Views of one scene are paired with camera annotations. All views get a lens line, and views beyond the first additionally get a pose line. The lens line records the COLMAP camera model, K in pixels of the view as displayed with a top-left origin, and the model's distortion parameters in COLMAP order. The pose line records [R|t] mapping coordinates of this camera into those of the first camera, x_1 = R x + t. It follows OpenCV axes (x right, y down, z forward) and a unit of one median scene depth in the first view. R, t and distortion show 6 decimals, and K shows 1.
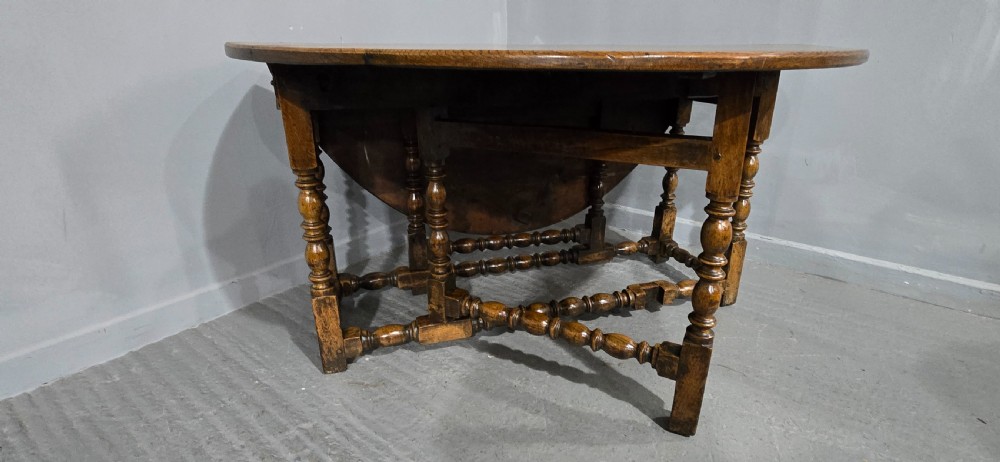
lens RADIAL K [[497.0, 0, 500.0], [0, 497.0, 231.0], [0, 0, 1]] dist [0.000338, 0.000027]
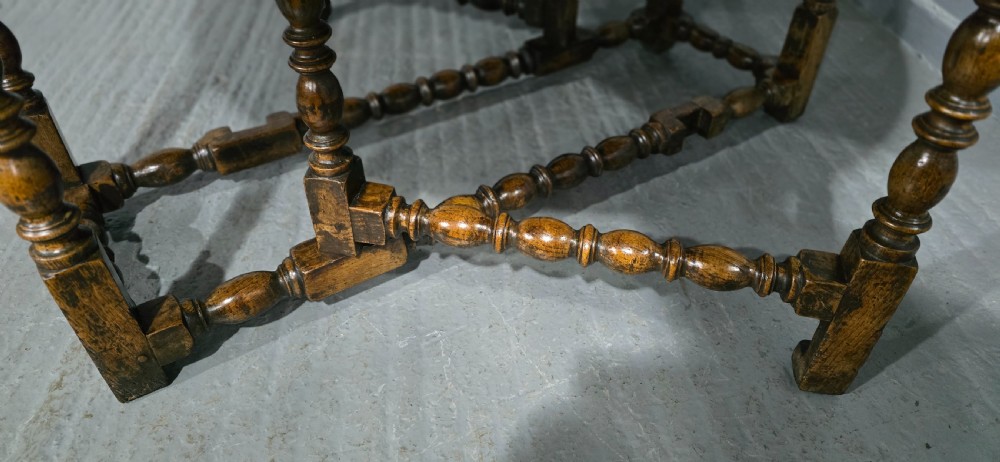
lens RADIAL K [[688.9, 0, 501.7], [0, 688.9, 236.2], [0, 0, 1]] dist [0.086168, -0.114706]
pose [[0.964630, -0.160991, 0.208736, -0.111366], [0.076924, 0.929292, 0.361247, -0.072173], [-0.252134, -0.332413, 0.908807, 0.340362]]
